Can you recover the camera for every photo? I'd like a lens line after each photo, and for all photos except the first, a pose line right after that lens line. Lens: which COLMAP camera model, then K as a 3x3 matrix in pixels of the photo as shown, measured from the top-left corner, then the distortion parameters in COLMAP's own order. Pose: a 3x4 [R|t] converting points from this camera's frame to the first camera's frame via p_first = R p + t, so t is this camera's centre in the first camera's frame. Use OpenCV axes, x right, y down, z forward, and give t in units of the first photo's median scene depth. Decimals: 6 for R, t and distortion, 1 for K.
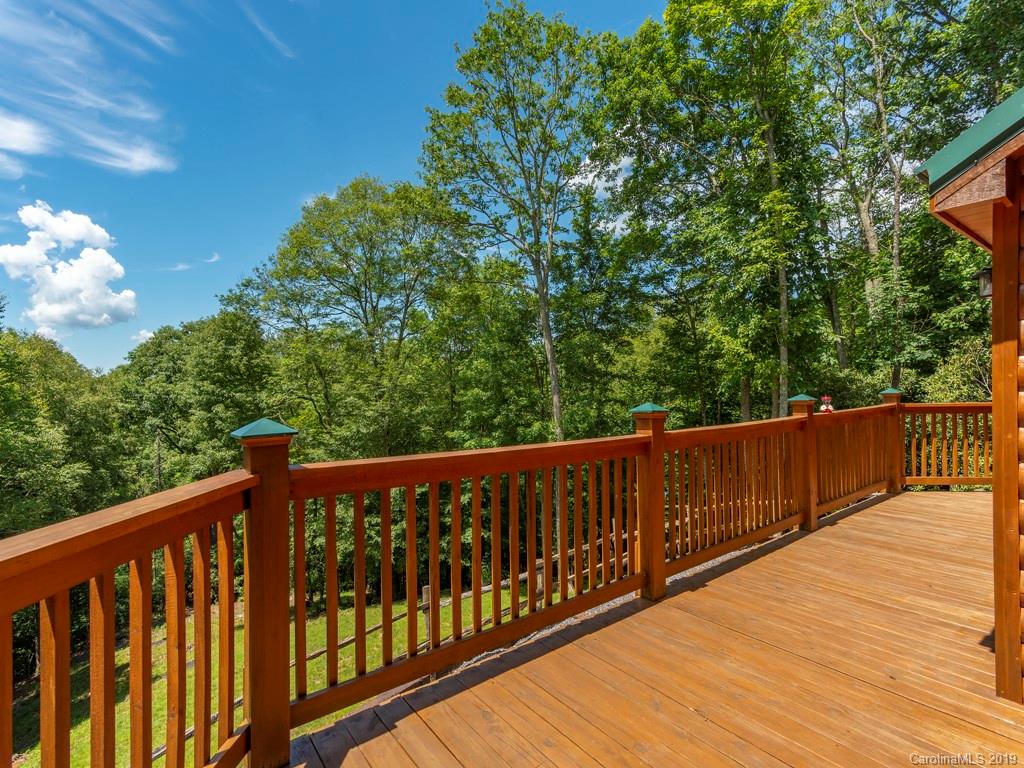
lens RADIAL K [[505.0, 0, 512.0], [0, 505.0, 384.0], [0, 0, 1]] dist [-0.000266, -0.000008]
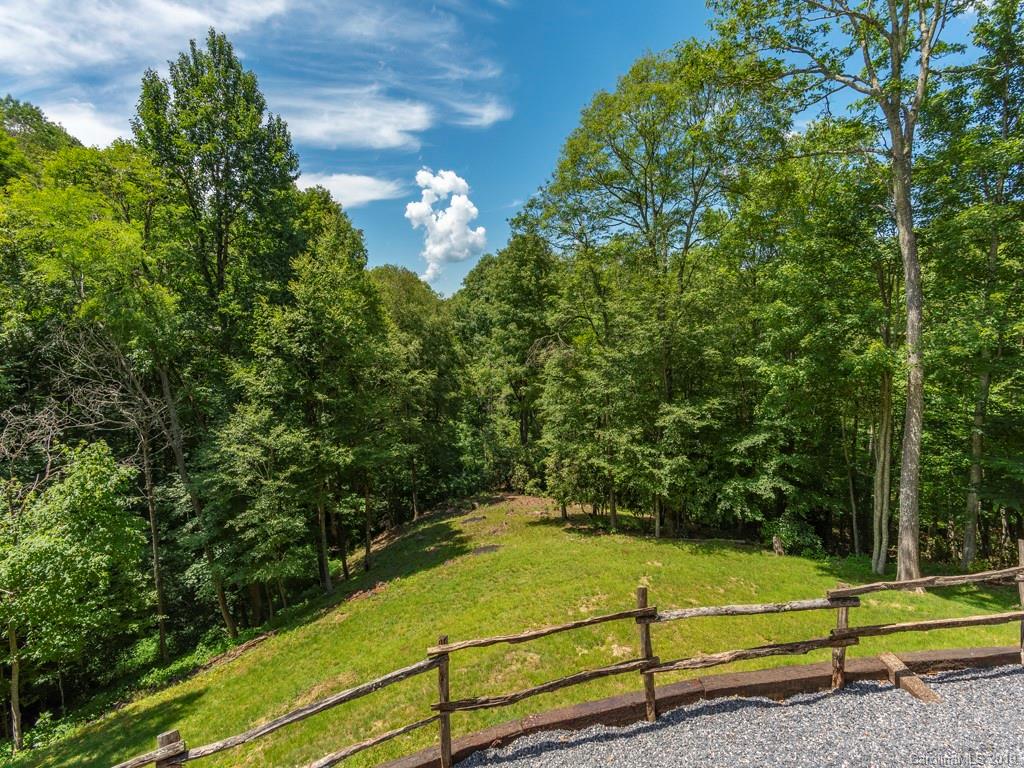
lens RADIAL K [[496.8, 0, 516.2], [0, 496.8, 367.9], [0, 0, 1]] dist [0.022692, -0.001043]
pose [[0.830769, 0.049619, -0.554402, 0.019299], [0.025317, 0.991620, 0.126686, 0.000393], [0.556042, -0.119283, 0.822551, 0.117374]]
